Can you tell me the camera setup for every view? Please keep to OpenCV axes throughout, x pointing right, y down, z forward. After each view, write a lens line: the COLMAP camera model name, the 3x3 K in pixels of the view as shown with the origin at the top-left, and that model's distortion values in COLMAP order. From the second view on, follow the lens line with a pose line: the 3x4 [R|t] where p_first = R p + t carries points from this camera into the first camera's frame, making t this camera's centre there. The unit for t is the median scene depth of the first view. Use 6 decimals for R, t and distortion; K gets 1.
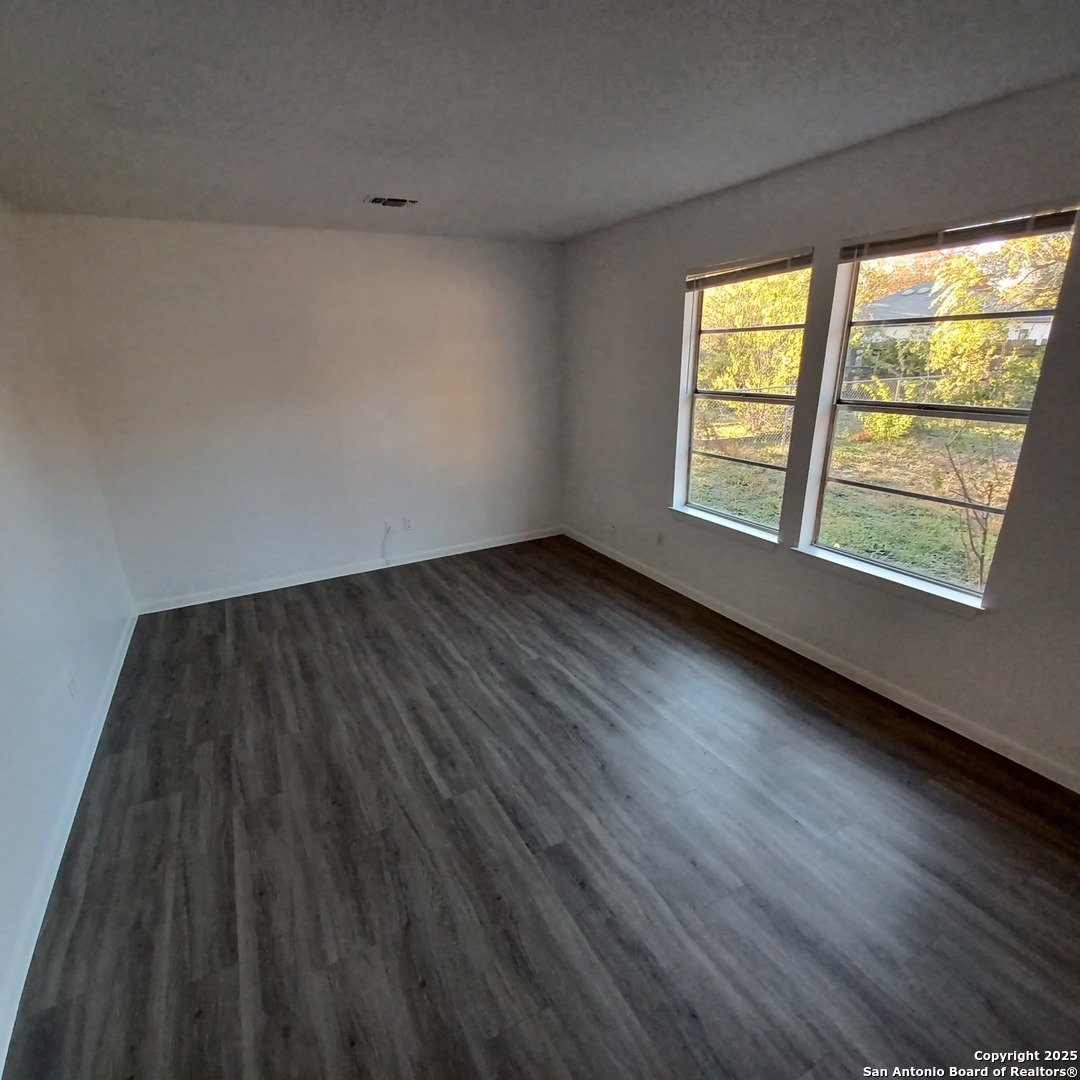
lens RADIAL K [[567.1, 0, 531.0], [0, 567.1, 555.9], [0, 0, 1]] dist [0.012185, -0.012943]
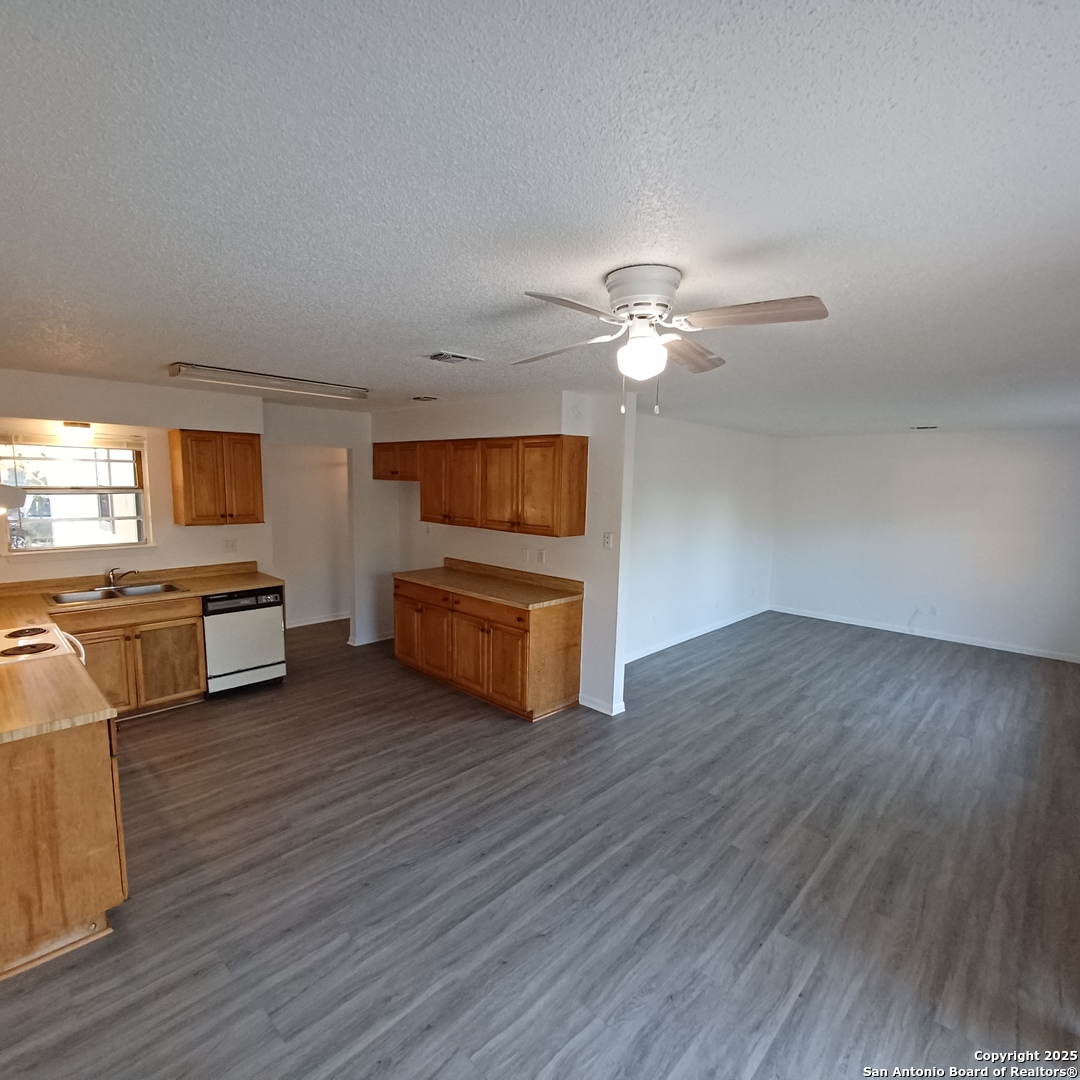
lens RADIAL K [[567.1, 0, 531.0], [0, 567.1, 555.9], [0, 0, 1]] dist [0.012185, -0.012943]
pose [[0.311715, 0.164515, -0.935825, 1.434483], [-0.348477, 0.936063, 0.048483, 0.185012], [0.883967, 0.311001, 0.349115, -0.835947]]
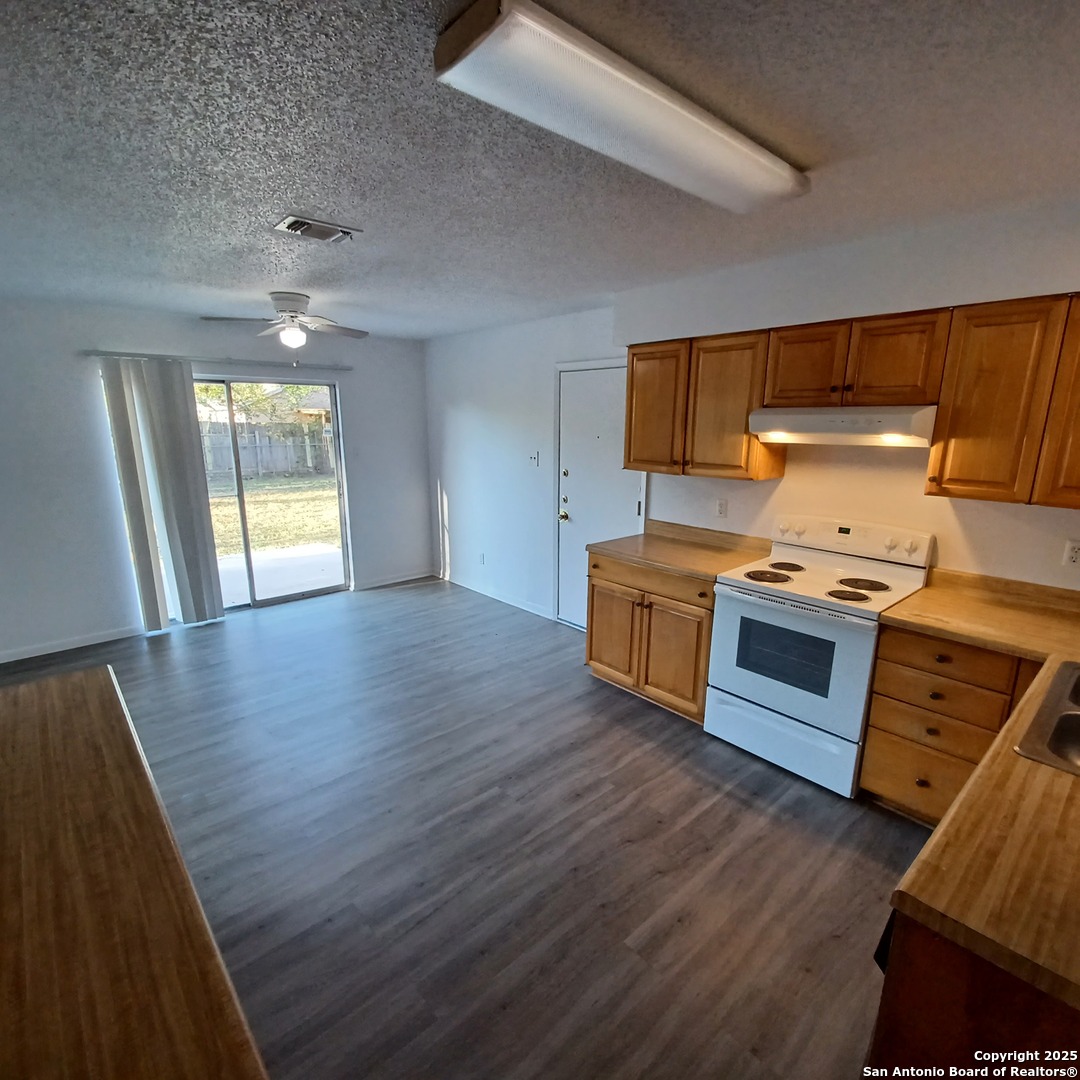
lens RADIAL K [[567.1, 0, 531.0], [0, 567.1, 555.9], [0, 0, 1]] dist [0.012185, -0.012943]
pose [[-0.231153, -0.202701, 0.951567, -0.769723], [0.334513, 0.901869, 0.273374, 0.247580], [-0.913602, 0.381503, -0.140664, -0.690386]]
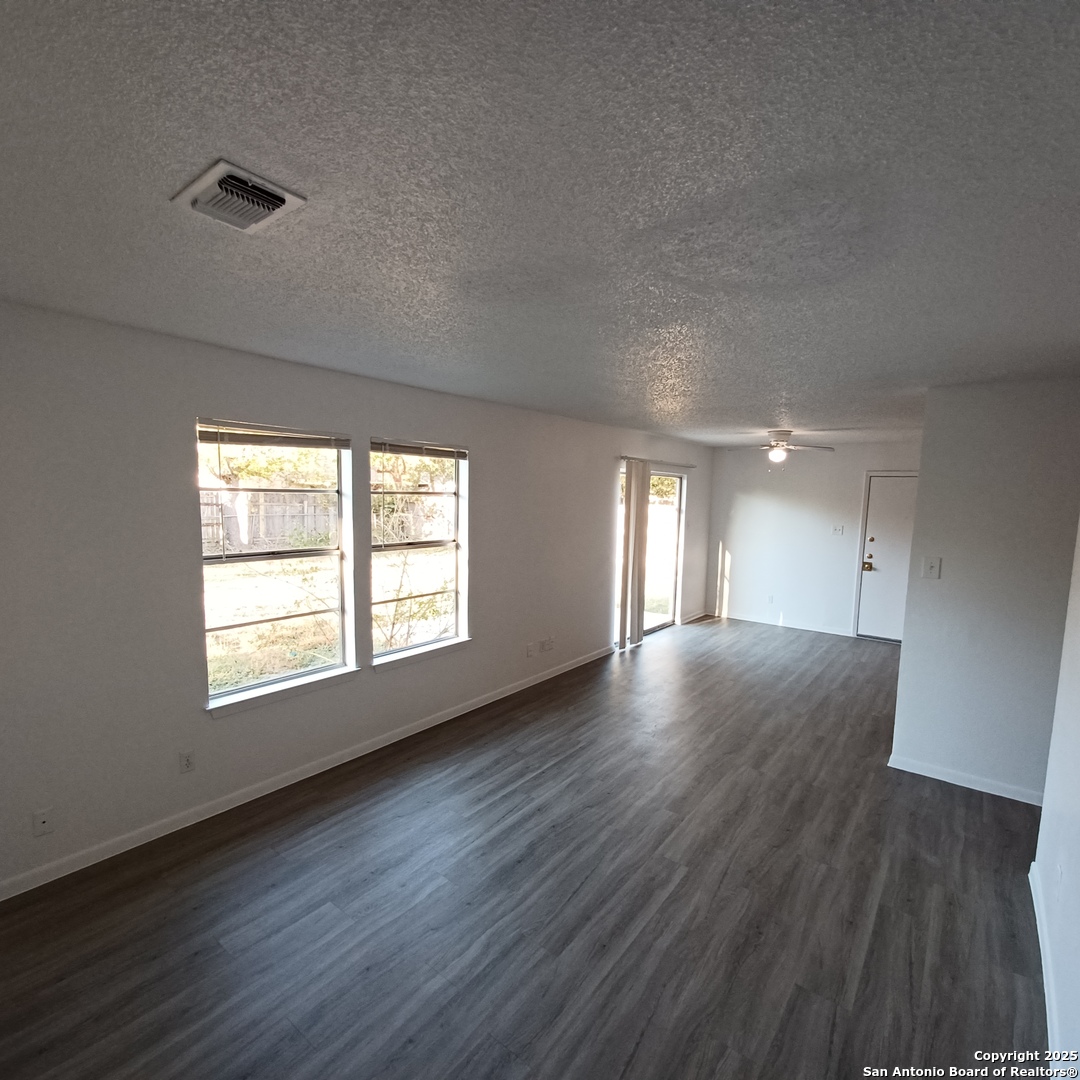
lens RADIAL K [[567.1, 0, 531.0], [0, 567.1, 555.9], [0, 0, 1]] dist [0.012185, -0.012943]
pose [[-0.410440, -0.081303, 0.908256, -0.899260], [0.299197, 0.928871, 0.218355, -0.467450], [-0.861406, 0.361369, -0.356920, 1.259199]]
